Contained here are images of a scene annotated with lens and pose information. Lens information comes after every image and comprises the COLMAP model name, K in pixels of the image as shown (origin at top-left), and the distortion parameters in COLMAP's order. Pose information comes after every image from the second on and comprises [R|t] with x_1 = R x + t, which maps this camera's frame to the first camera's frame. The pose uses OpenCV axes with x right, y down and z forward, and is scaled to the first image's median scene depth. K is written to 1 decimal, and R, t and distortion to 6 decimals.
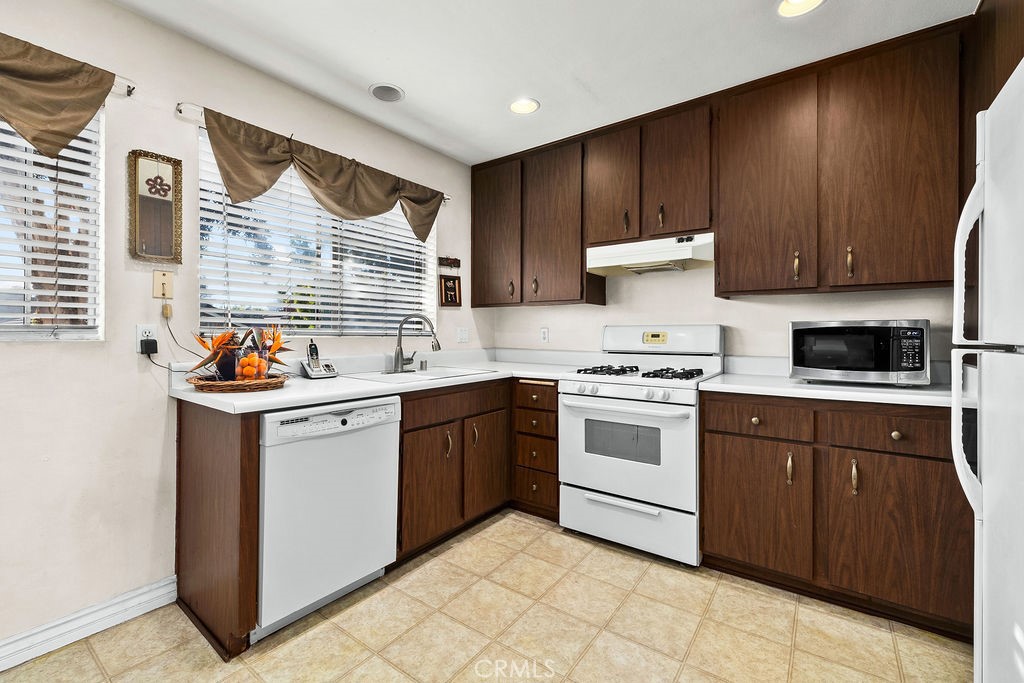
lens RADIAL K [[429.6, 0, 514.5], [0, 429.6, 337.8], [0, 0, 1]] dist [-0.000737, -0.000276]
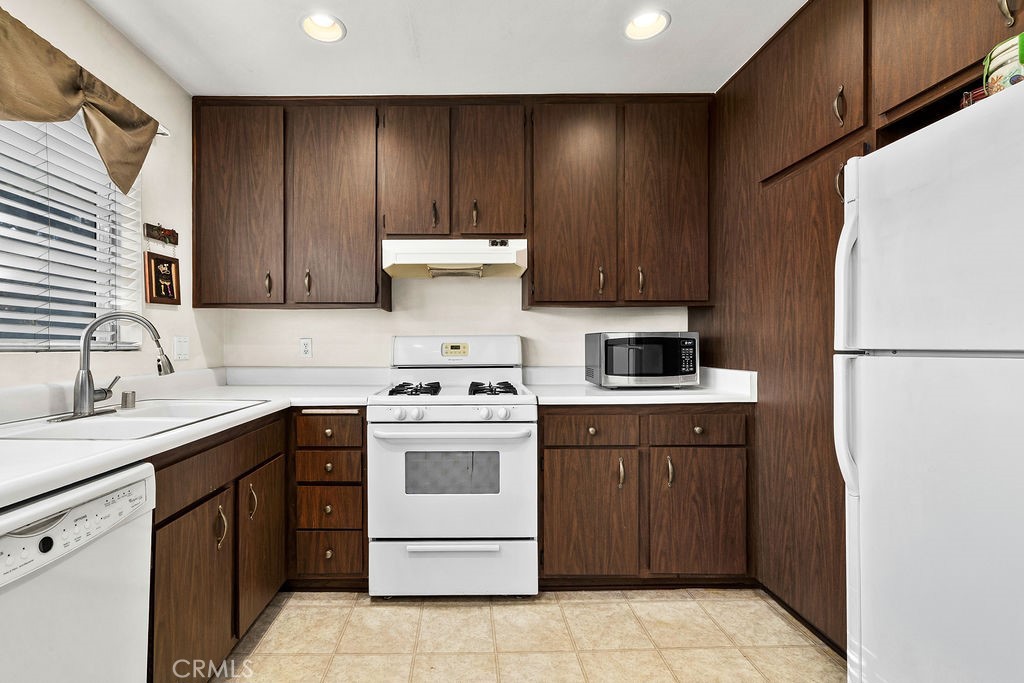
lens RADIAL K [[442.5, 0, 464.6], [0, 442.5, 348.2], [0, 0, 1]] dist [-0.002683, -0.000387]
pose [[0.810364, -0.008348, 0.585867, -0.223916], [0.011925, 0.999926, -0.002247, -0.000603], [-0.585805, 0.008808, 0.810404, 0.269226]]
